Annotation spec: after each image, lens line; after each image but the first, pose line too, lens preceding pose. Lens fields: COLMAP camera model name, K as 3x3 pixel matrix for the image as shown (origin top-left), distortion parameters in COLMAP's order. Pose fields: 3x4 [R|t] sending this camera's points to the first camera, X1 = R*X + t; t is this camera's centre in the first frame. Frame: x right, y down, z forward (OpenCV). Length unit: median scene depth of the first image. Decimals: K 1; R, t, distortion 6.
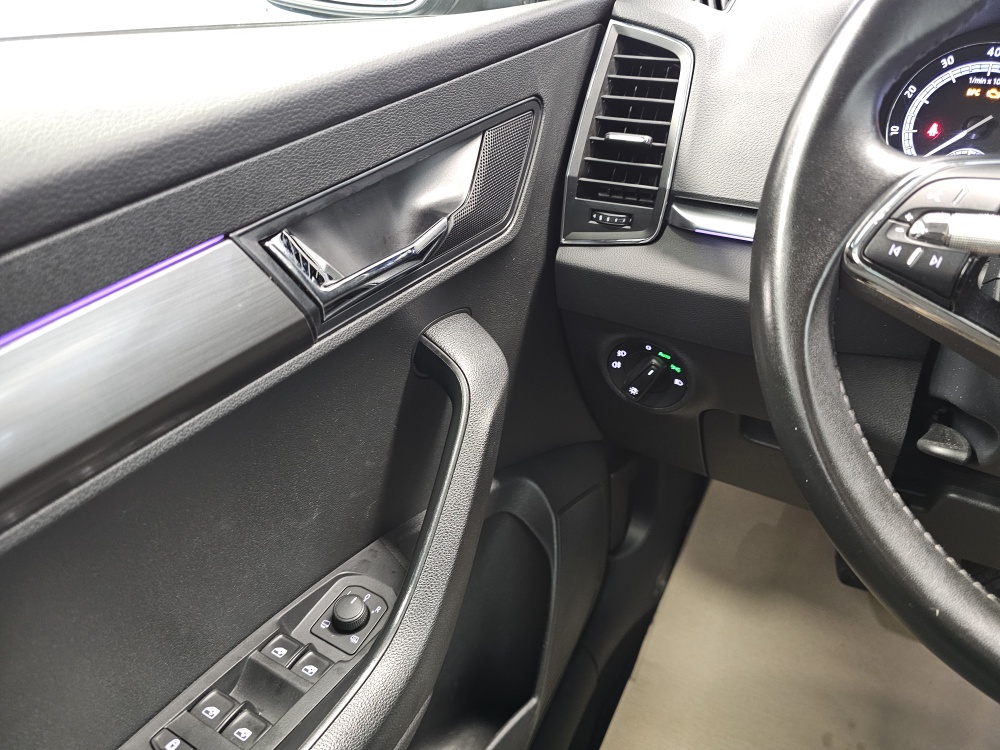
lens RADIAL K [[673.5, 0, 507.7], [0, 673.5, 373.9], [0, 0, 1]] dist [0.032279, -0.043070]
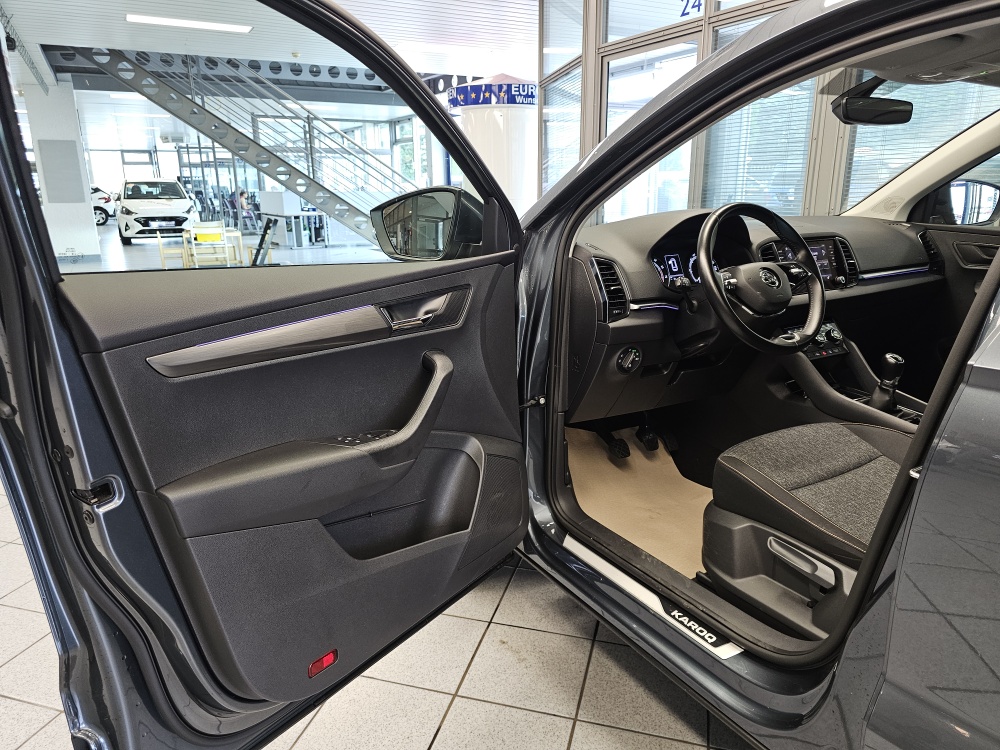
lens RADIAL K [[675.8, 0, 499.1], [0, 675.8, 371.7], [0, 0, 1]] dist [0.024622, -0.037117]
pose [[0.516775, -0.197217, 0.833096, -3.000989], [0.446181, 0.892544, -0.065479, -0.018076], [-0.730661, 0.405550, 0.549239, -0.241007]]
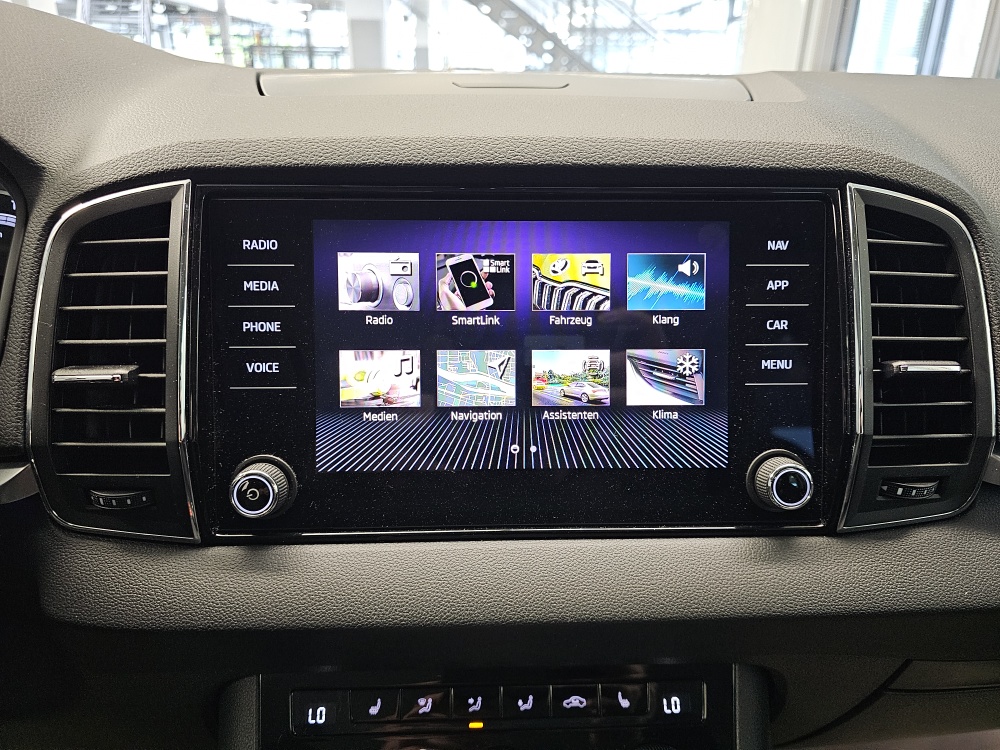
lens RADIAL K [[673.5, 0, 507.7], [0, 673.5, 373.9], [0, 0, 1]] dist [0.032279, -0.043070]
pose [[0.867367, -0.158434, 0.471777, 1.192284], [0.230107, 0.968228, -0.097901, 0.051659], [-0.441277, 0.193475, 0.876266, -0.146992]]
